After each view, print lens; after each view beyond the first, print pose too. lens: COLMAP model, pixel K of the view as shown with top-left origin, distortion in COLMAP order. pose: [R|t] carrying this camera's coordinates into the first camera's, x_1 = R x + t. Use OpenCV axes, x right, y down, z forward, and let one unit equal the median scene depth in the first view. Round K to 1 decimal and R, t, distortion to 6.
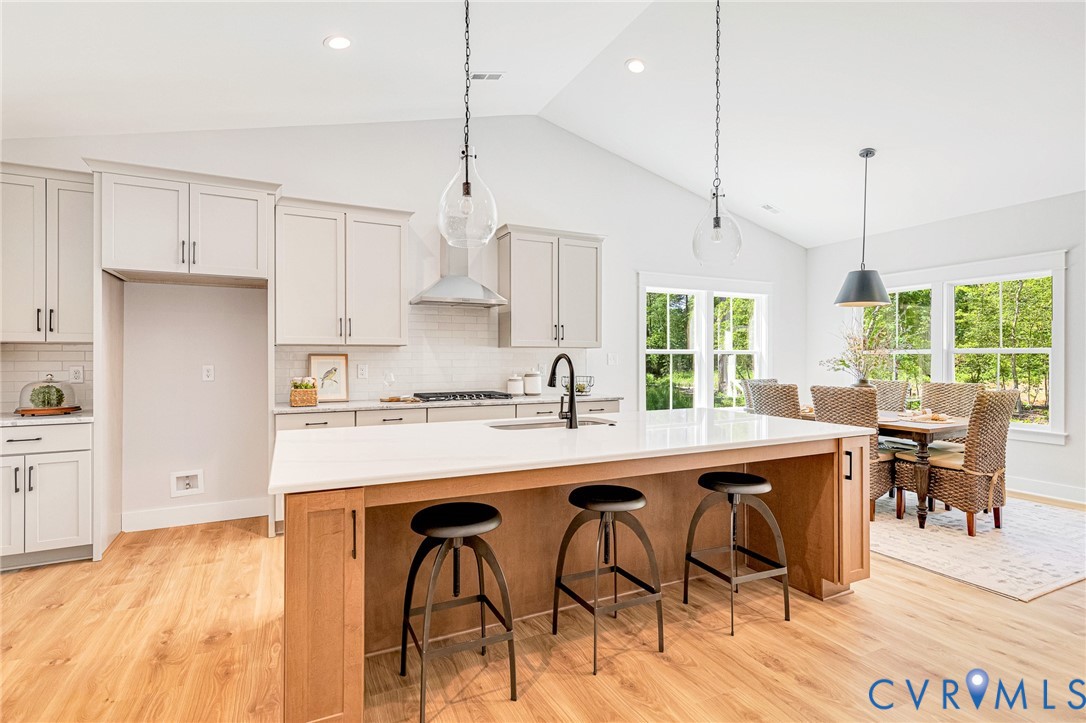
lens RADIAL K [[530.0, 0, 537.2], [0, 530.0, 356.8], [0, 0, 1]] dist [0.001911, 0.001083]
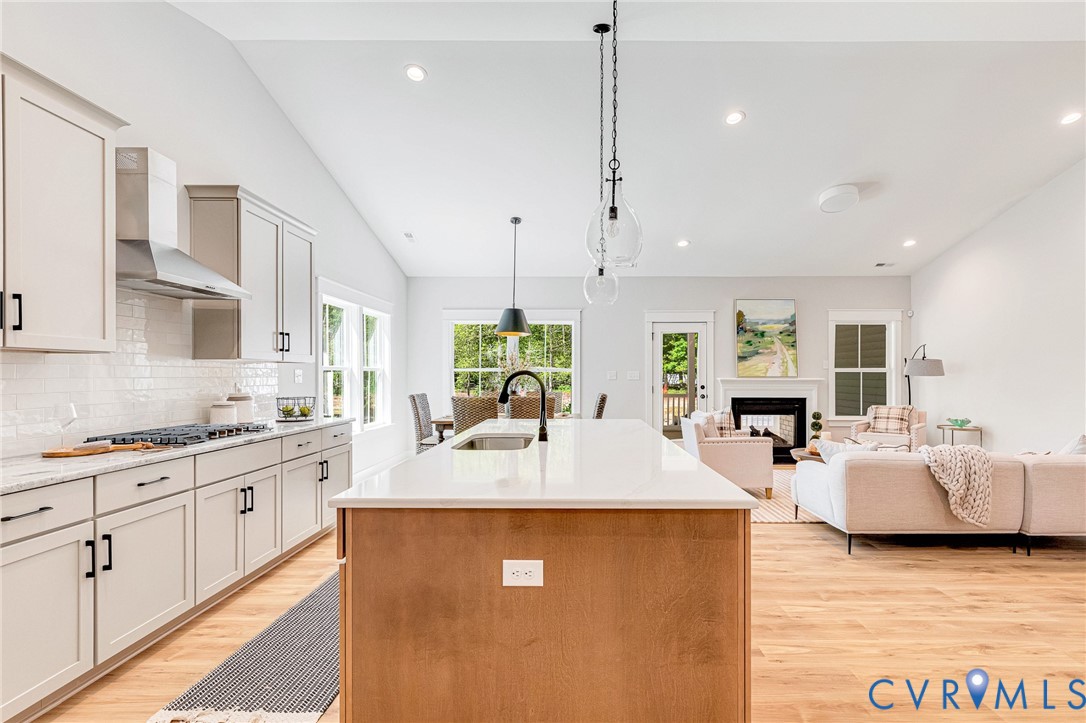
lens RADIAL K [[536.2, 0, 579.2], [0, 536.2, 374.6], [0, 0, 1]] dist [0.002009, -0.000165]
pose [[0.425161, -0.000910, 0.905117, -0.632358], [-0.000962, 0.999998, 0.001457, 0.000710], [-0.905117, -0.001490, 0.425160, 0.343226]]
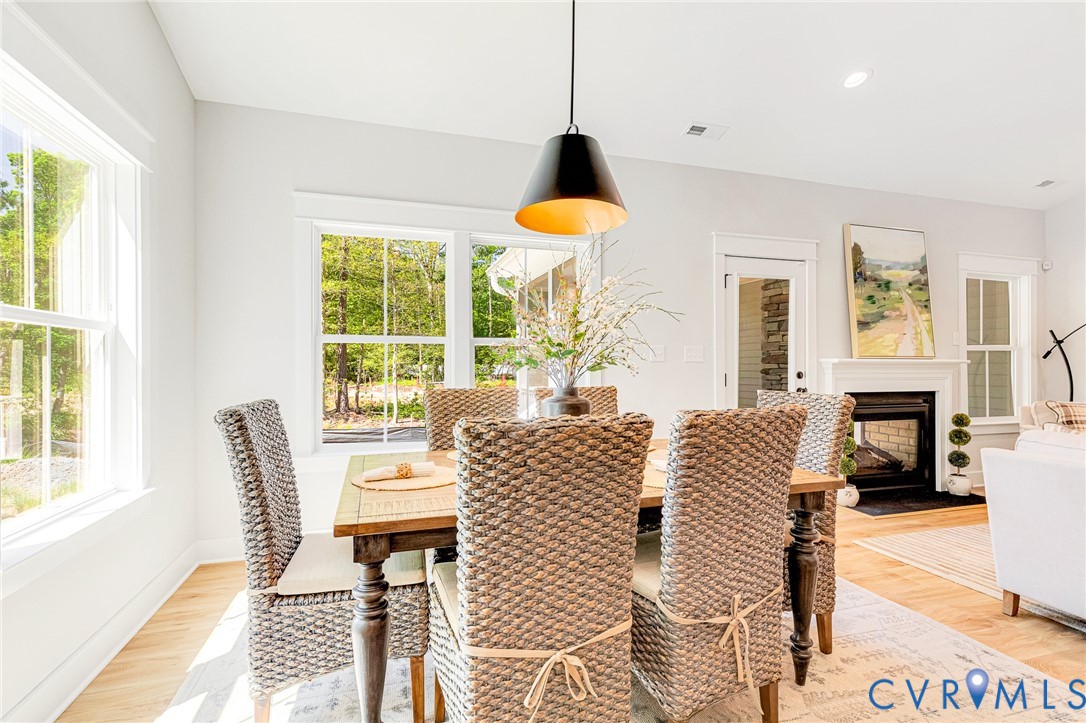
lens RADIAL K [[518.9, 0, 548.0], [0, 518.9, 366.7], [0, 0, 1]] dist [0.002203, 0.000261]
pose [[0.136315, -0.002968, 0.990661, 0.218105], [0.000503, 0.999996, 0.002927, 0.028795], [-0.990665, 0.000099, 0.136316, 1.159113]]
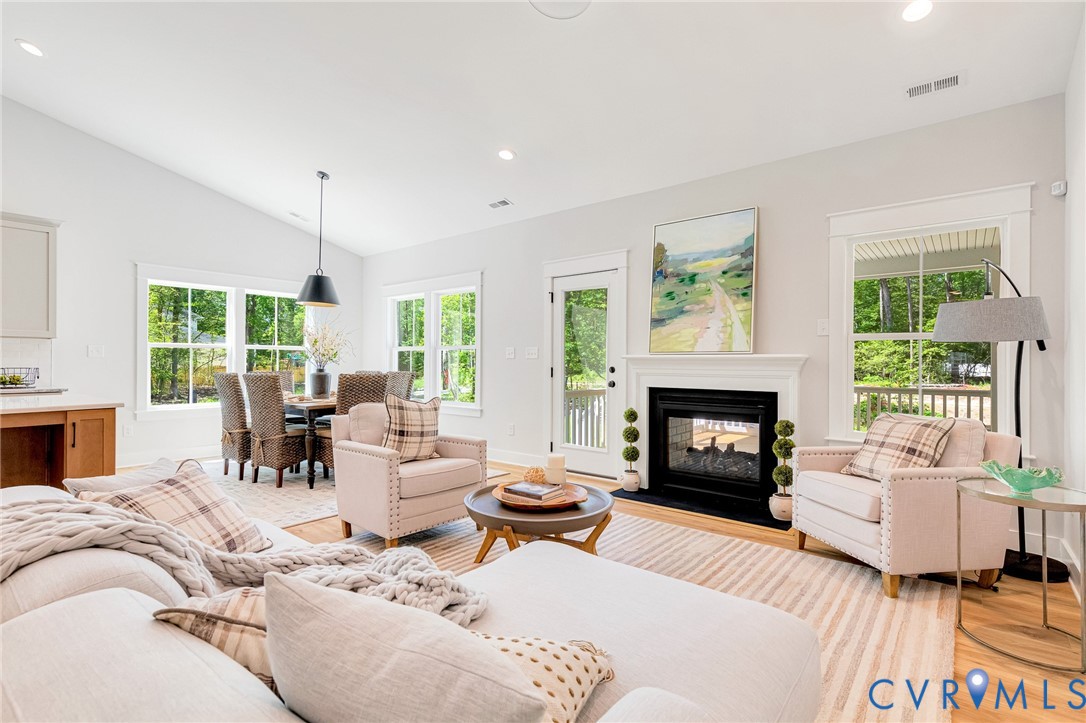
lens RADIAL K [[527.3, 0, 548.4], [0, 527.3, 358.6], [0, 0, 1]] dist [0.002695, 0.000152]
pose [[0.907228, 0.005835, 0.420600, 0.705199], [-0.002972, 0.999968, -0.007461, 0.033025], [-0.420630, 0.005518, 0.907216, -0.315027]]
